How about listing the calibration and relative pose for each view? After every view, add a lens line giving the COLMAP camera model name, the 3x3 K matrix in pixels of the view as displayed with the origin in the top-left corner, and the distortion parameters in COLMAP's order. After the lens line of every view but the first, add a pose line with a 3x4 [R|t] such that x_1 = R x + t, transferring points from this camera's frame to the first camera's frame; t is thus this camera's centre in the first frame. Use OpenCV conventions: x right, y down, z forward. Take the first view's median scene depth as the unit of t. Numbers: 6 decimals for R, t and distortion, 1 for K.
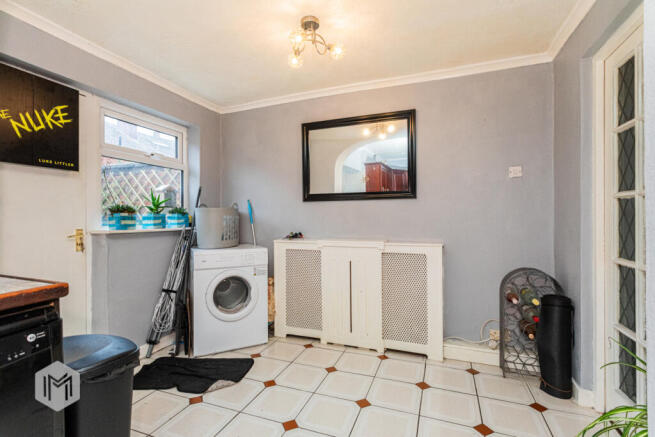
lens RADIAL K [[313.5, 0, 322.1], [0, 313.5, 218.4], [0, 0, 1]] dist [-0.014692, 0.000044]
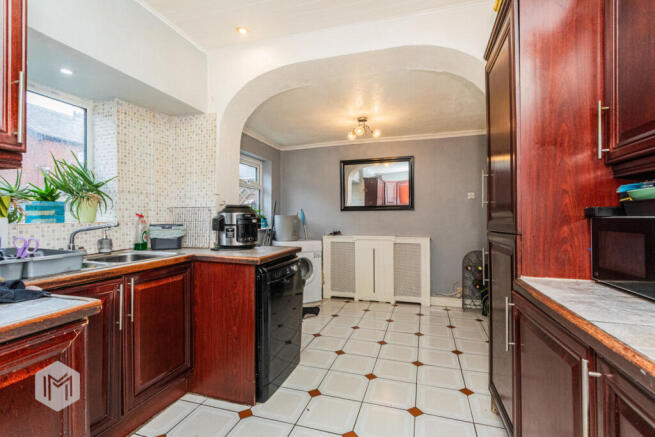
lens RADIAL K [[313.5, 0, 327.9], [0, 313.5, 218.7], [0, 0, 1]] dist [-0.014692, 0.000044]
pose [[0.997817, 0.002618, 0.065982, -0.255799], [-0.002049, 0.999960, -0.008693, -0.003356], [-0.066002, 0.008539, 0.997783, -0.604658]]
